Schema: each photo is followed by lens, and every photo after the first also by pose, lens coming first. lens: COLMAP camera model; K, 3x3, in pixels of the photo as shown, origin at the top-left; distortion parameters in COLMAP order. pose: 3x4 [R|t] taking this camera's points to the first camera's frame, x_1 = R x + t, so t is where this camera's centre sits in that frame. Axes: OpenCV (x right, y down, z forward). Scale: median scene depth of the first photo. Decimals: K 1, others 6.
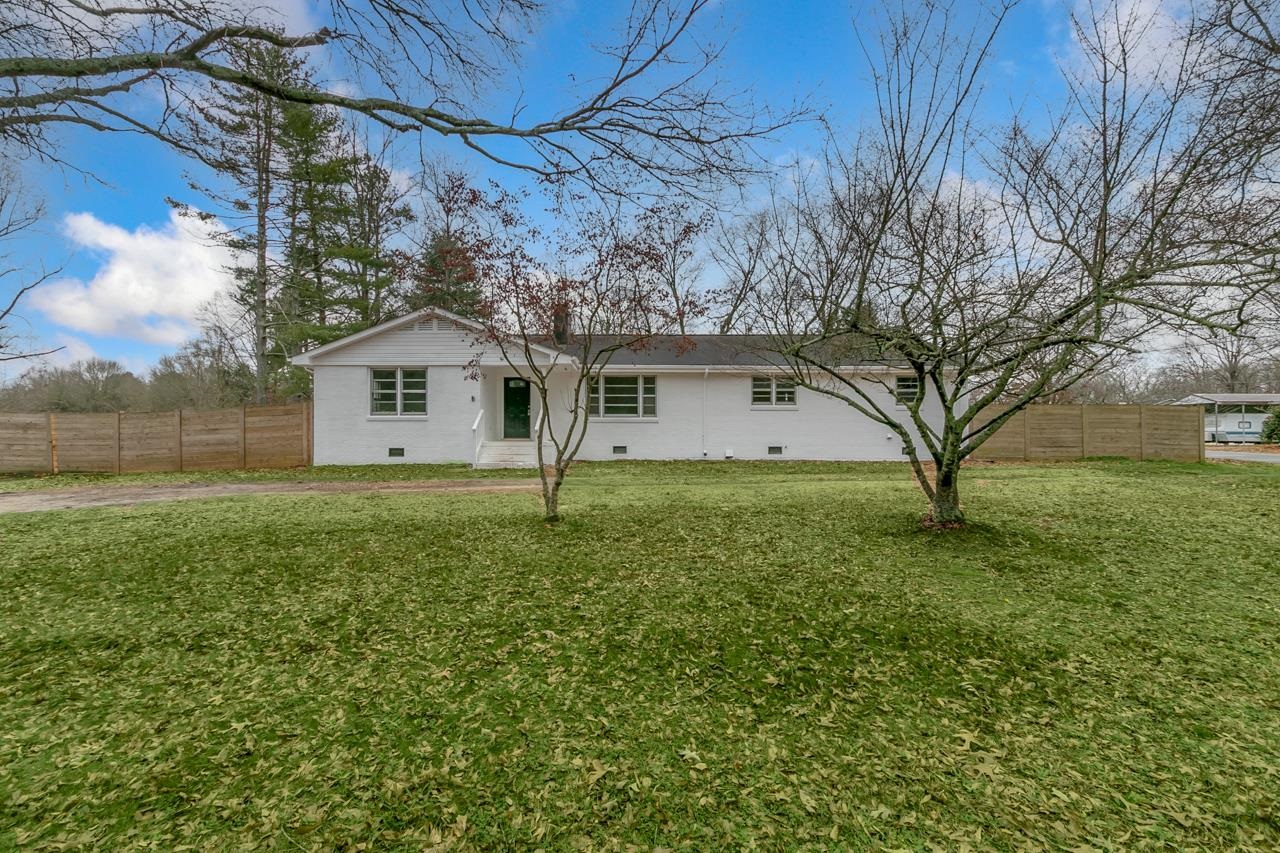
lens RADIAL K [[587.6, 0, 644.1], [0, 587.6, 422.1], [0, 0, 1]] dist [0.000280, 0.000017]
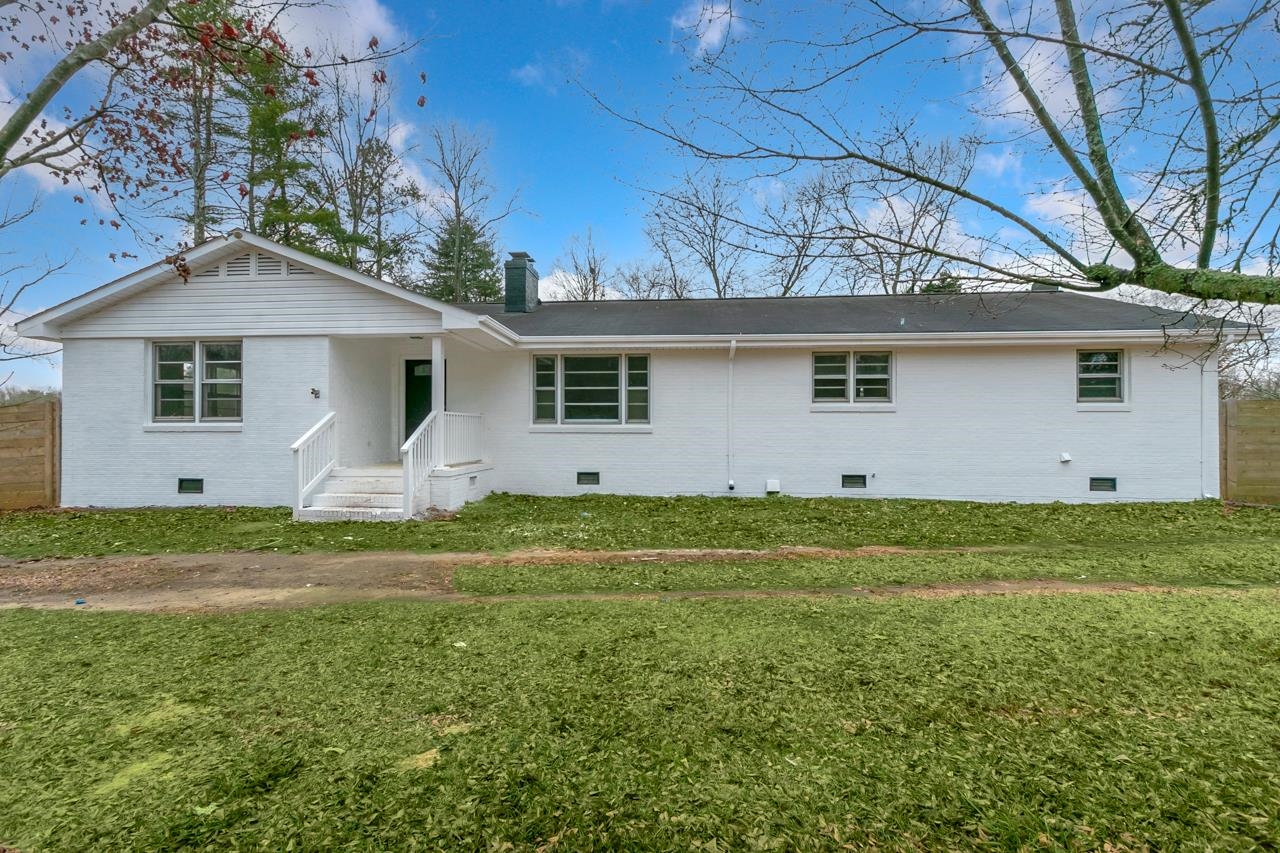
lens RADIAL K [[587.6, 0, 637.6], [0, 587.6, 416.1], [0, 0, 1]] dist [0.000280, 0.000017]
pose [[0.995317, -0.001235, -0.096657, 0.067332], [0.000219, 0.999945, -0.010523, -0.010023], [0.096665, 0.010452, 0.995262, 0.405342]]
